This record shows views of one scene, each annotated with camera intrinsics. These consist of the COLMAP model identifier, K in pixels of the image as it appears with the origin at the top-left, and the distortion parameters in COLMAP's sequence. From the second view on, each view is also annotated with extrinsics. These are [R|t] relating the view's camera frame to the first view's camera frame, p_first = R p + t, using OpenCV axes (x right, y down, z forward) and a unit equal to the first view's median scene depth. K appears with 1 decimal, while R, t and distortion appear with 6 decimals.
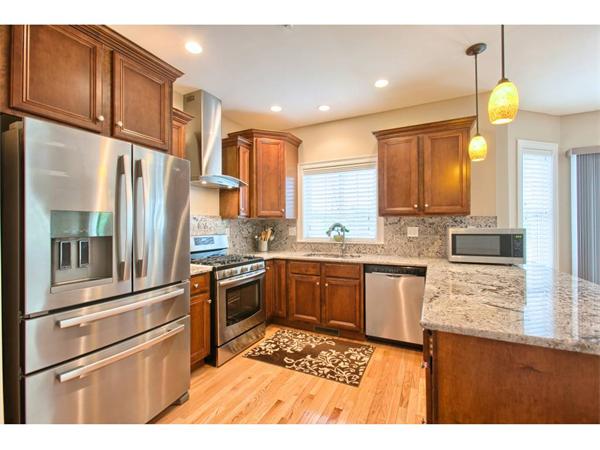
lens RADIAL K [[268.1, 0, 300.0], [0, 268.1, 225.0], [0, 0, 1]] dist [-0.018831, 0.014353]
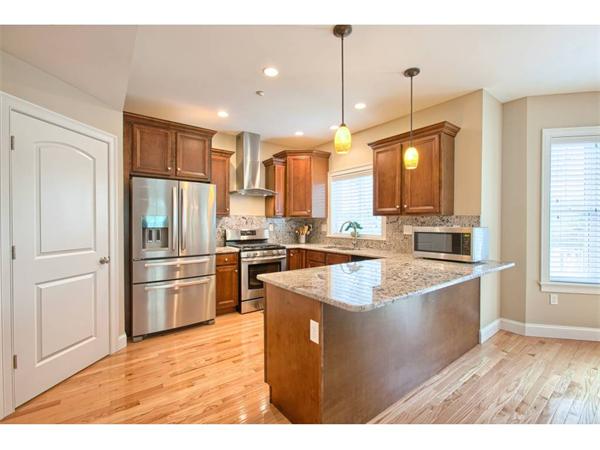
lens RADIAL K [[268.1, 0, 300.0], [0, 268.1, 225.0], [0, 0, 1]] dist [-0.018831, 0.014353]
pose [[0.894608, 0.012007, -0.446690, 0.524980], [-0.007140, 0.999895, 0.012578, -0.005011], [0.446794, -0.008064, 0.894600, -0.180589]]
